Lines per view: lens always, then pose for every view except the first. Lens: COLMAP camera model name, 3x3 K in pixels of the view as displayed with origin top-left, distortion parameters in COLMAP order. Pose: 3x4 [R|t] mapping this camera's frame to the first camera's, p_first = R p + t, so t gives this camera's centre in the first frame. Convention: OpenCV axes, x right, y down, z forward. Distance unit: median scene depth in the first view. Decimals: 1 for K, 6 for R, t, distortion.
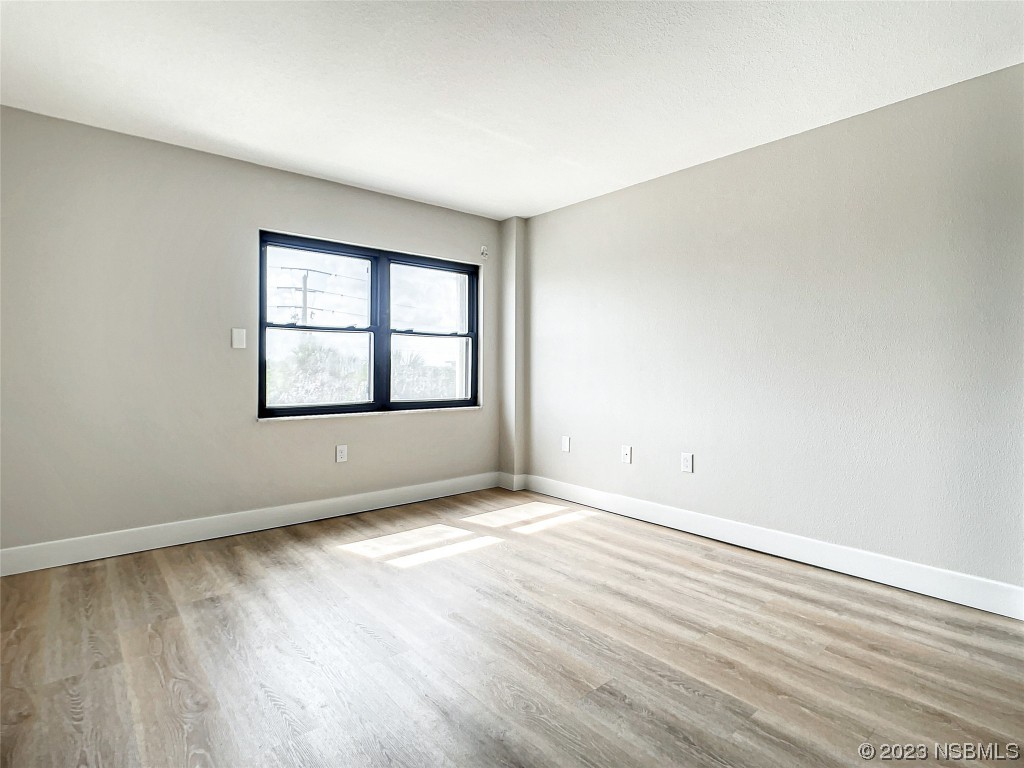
lens RADIAL K [[526.3, 0, 515.7], [0, 526.3, 378.6], [0, 0, 1]] dist [-0.017331, -0.000533]
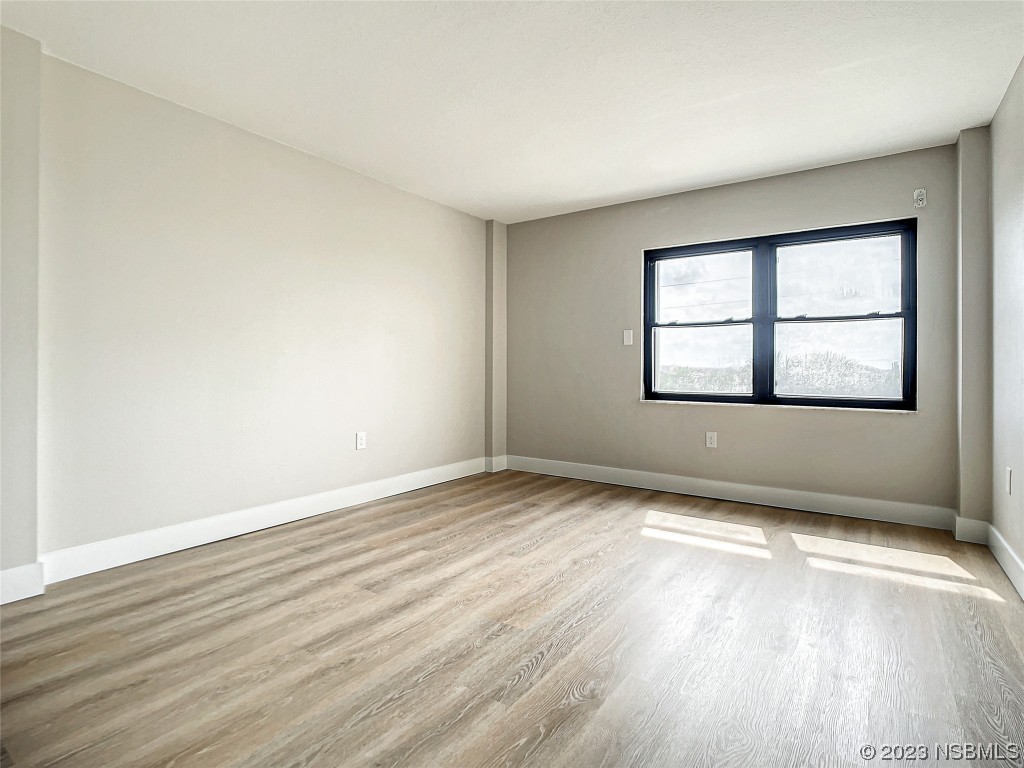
lens RADIAL K [[526.3, 0, 506.7], [0, 526.3, 381.6], [0, 0, 1]] dist [-0.017331, -0.000533]
pose [[0.242689, 0.020958, -0.969878, 0.656792], [-0.023443, 0.999601, 0.015734, 0.019110], [0.969821, 0.018918, 0.243083, 0.365786]]
